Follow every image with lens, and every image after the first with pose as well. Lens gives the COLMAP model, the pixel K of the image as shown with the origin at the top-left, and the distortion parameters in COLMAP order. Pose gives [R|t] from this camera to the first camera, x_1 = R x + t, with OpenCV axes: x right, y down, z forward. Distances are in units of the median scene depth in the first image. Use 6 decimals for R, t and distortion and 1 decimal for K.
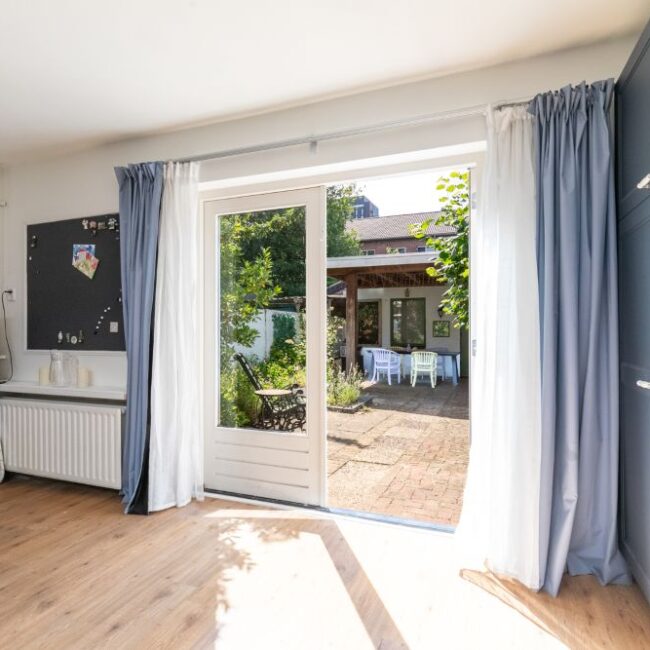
lens RADIAL K [[444.4, 0, 325.0], [0, 444.4, 325.0], [0, 0, 1]] dist [0.003719, -0.000356]
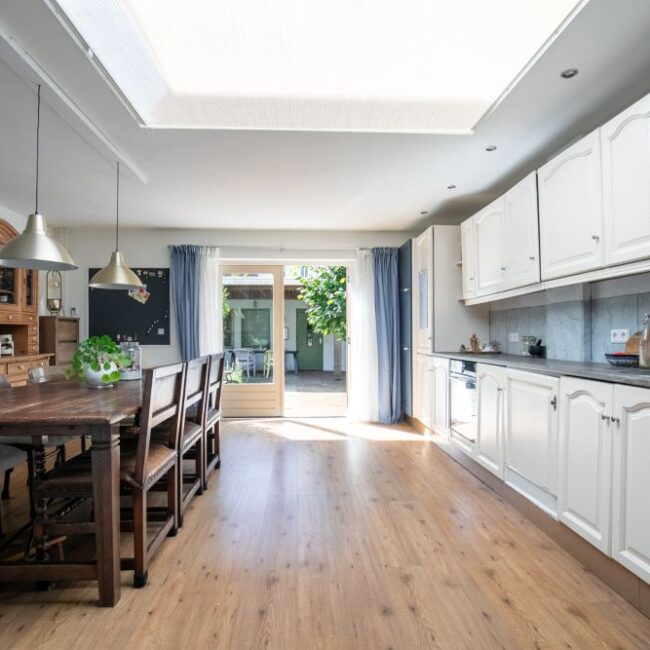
lens RADIAL K [[465.6, 0, 325.0], [0, 465.6, 325.0], [0, 0, 1]] dist [-0.004224, 0.000677]
pose [[0.912570, 0.009884, 0.408802, -0.646068], [-0.005679, 0.999918, -0.011498, -0.004165], [-0.408882, 0.008171, 0.912551, -0.991114]]
